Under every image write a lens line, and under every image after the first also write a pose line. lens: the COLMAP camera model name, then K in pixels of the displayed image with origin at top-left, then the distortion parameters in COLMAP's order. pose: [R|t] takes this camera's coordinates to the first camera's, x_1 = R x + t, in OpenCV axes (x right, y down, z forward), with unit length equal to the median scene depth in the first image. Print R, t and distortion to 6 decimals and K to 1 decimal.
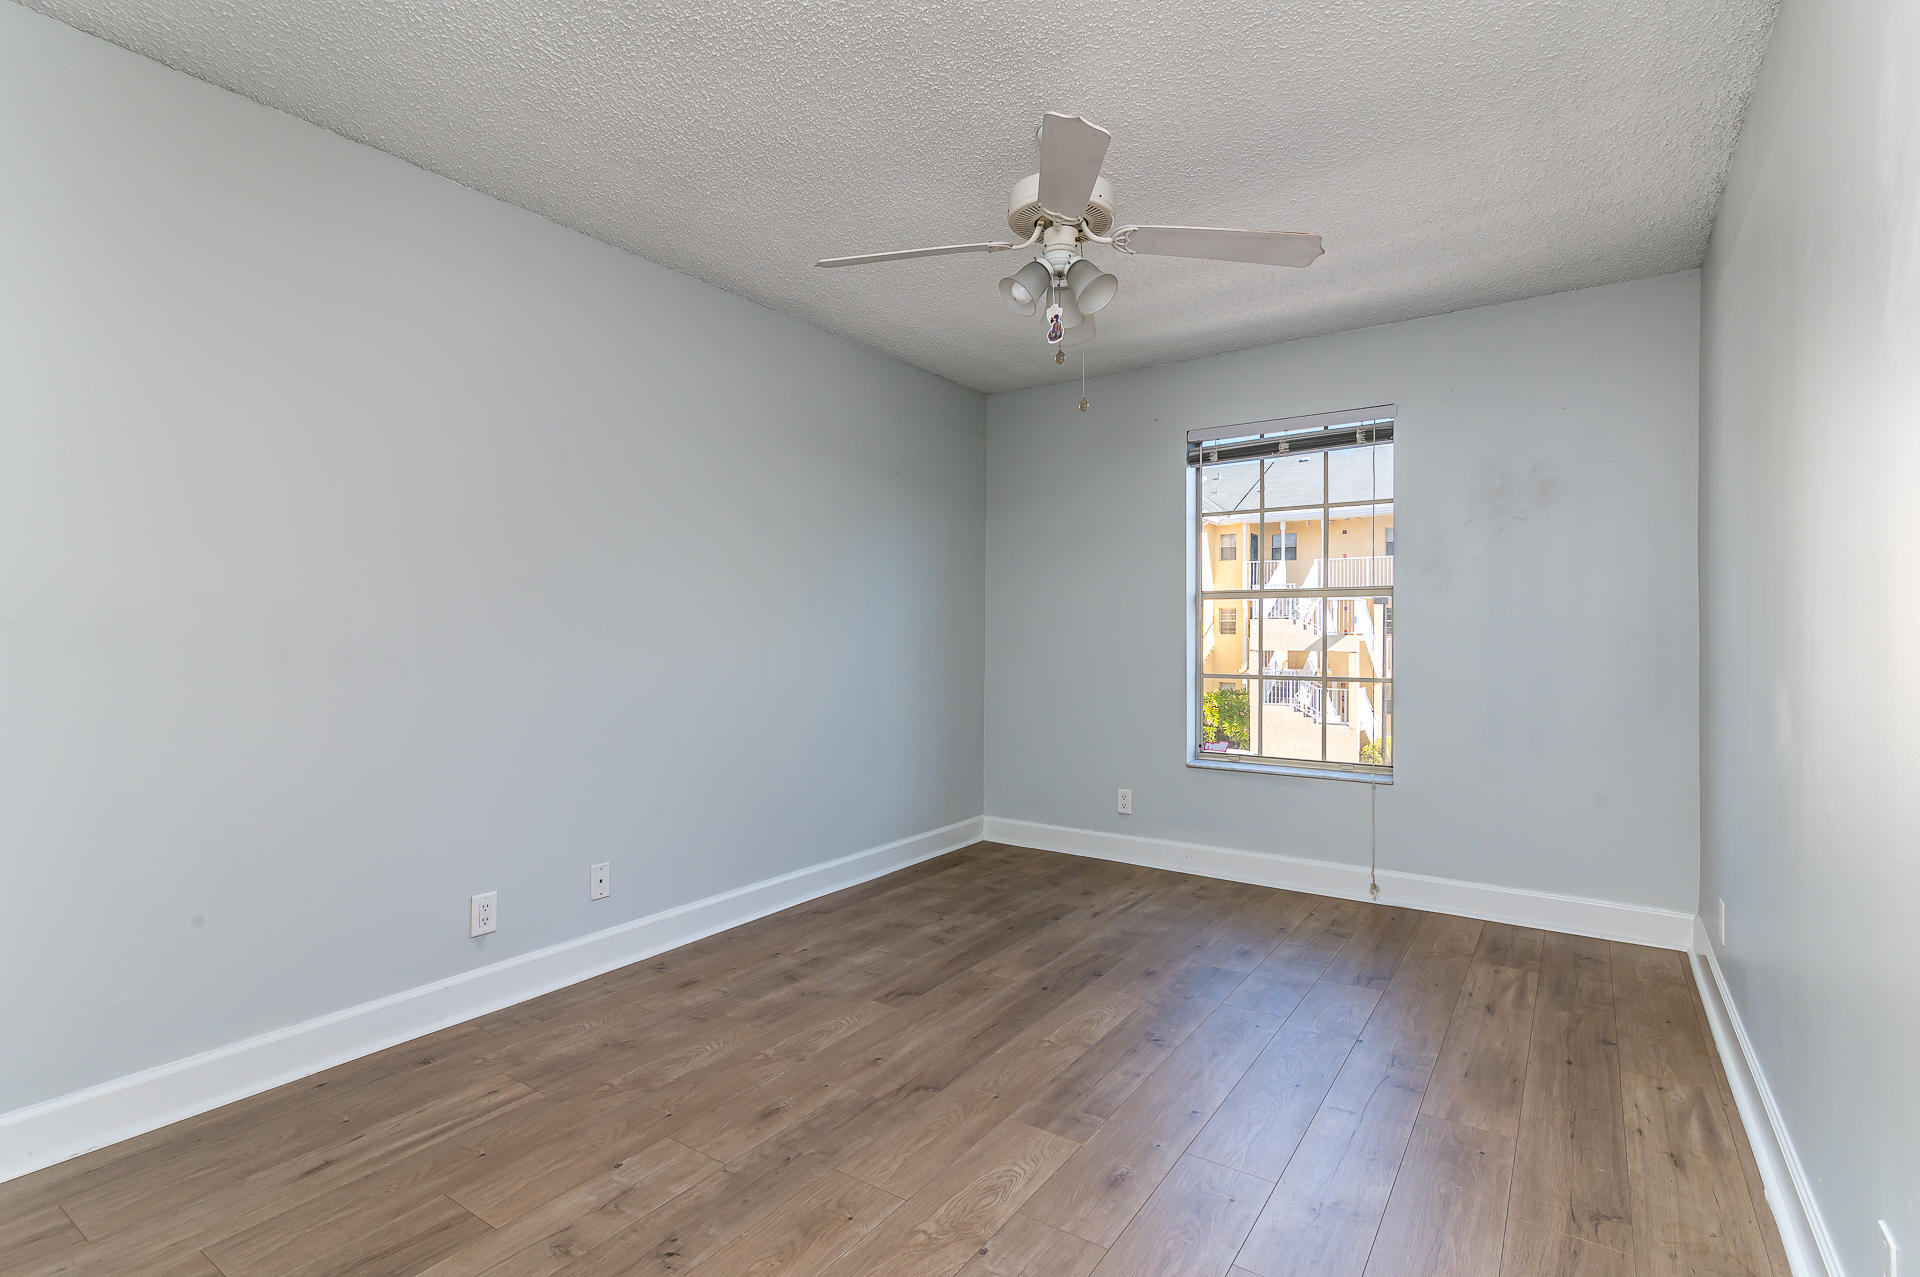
lens RADIAL K [[915.9, 0, 959.8], [0, 915.9, 637.3], [0, 0, 1]] dist [0.011131, 0.000283]
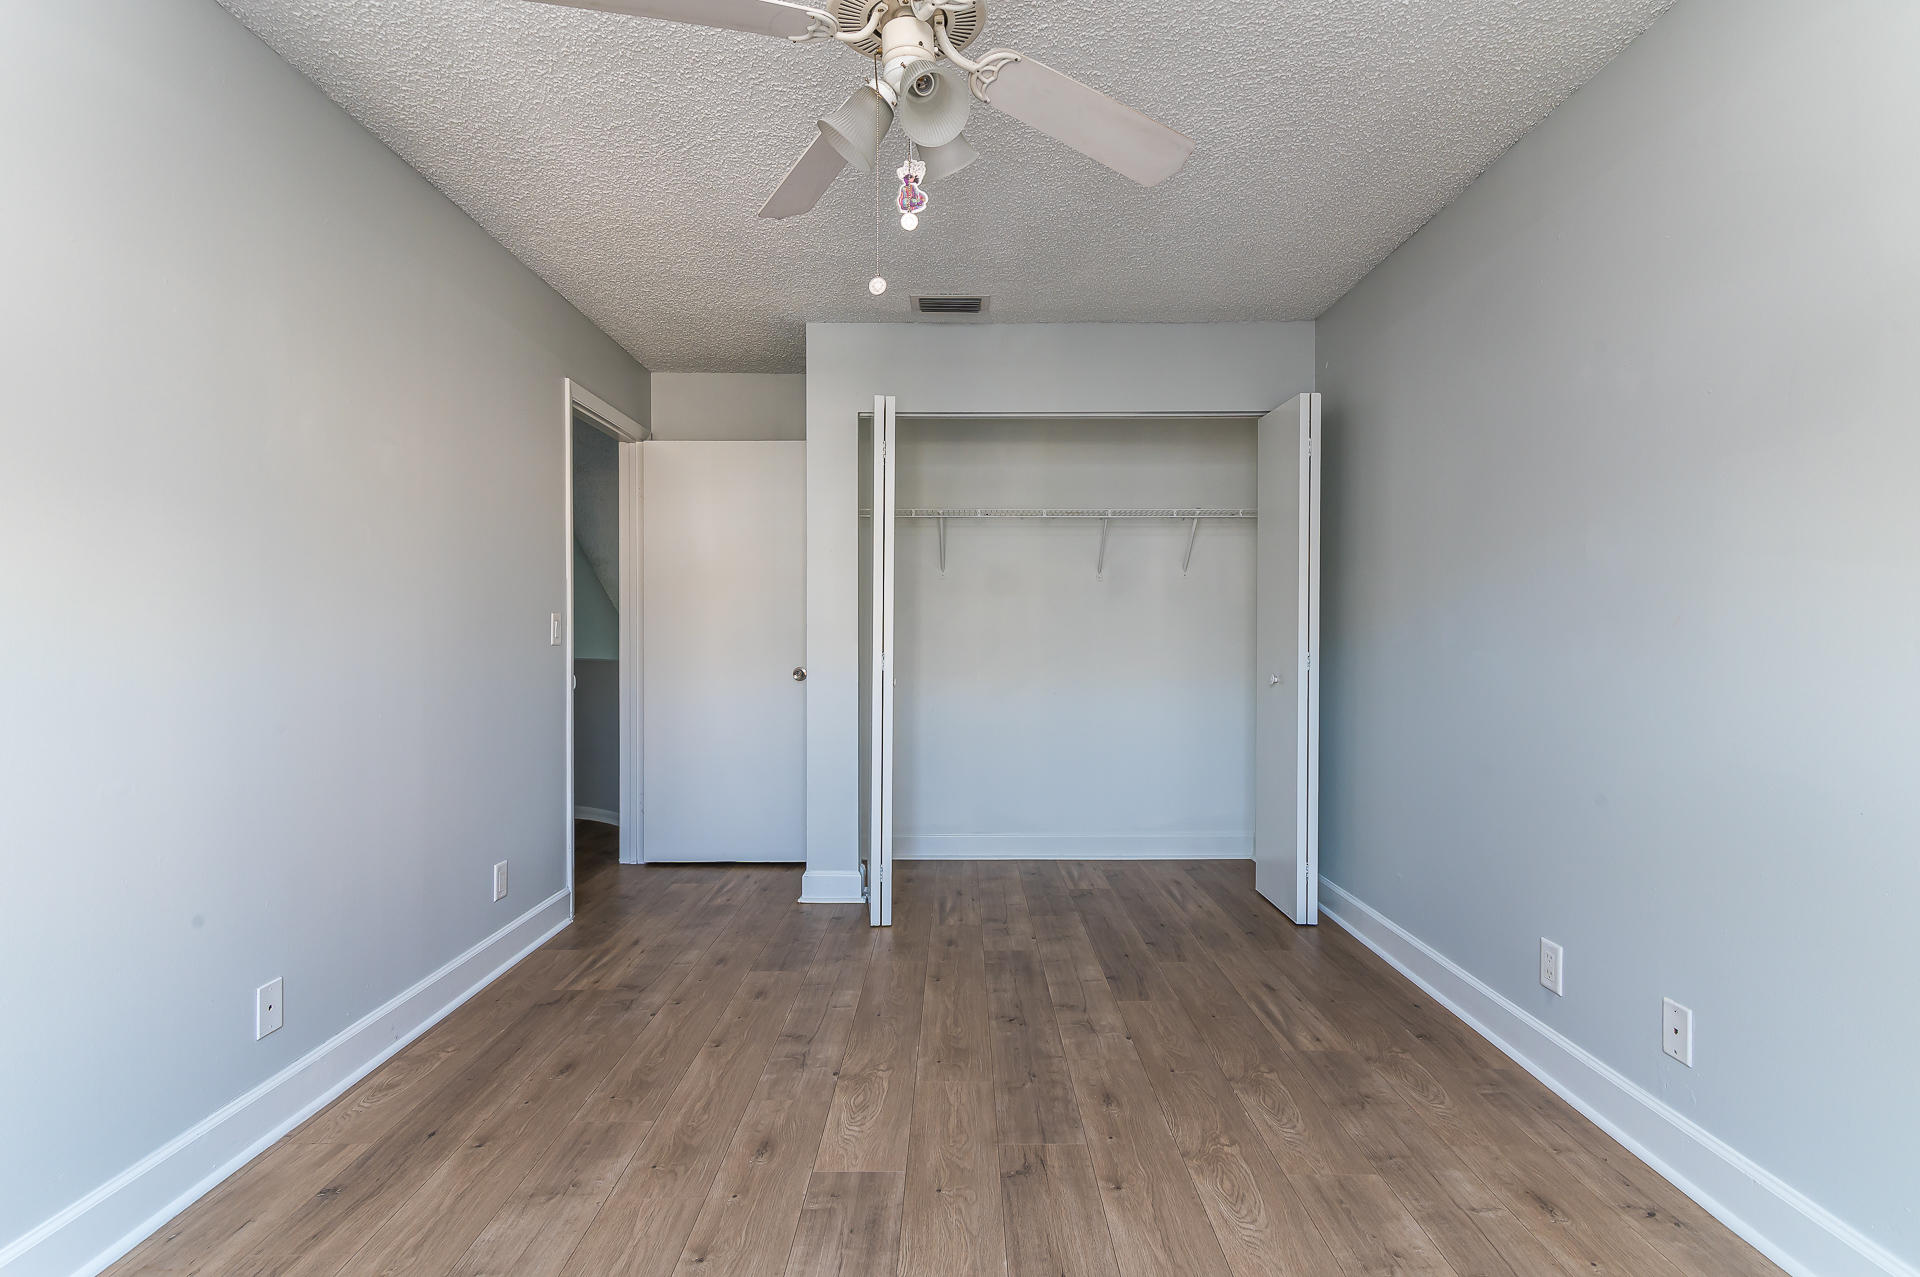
lens RADIAL K [[915.9, 0, 960.9], [0, 915.9, 636.7], [0, 0, 1]] dist [0.011131, 0.000283]
pose [[-0.827097, 0.001341, -0.562057, 0.500959], [-0.001720, 0.999986, 0.004917, -0.004256], [0.562056, 0.005034, -0.827084, 1.734685]]
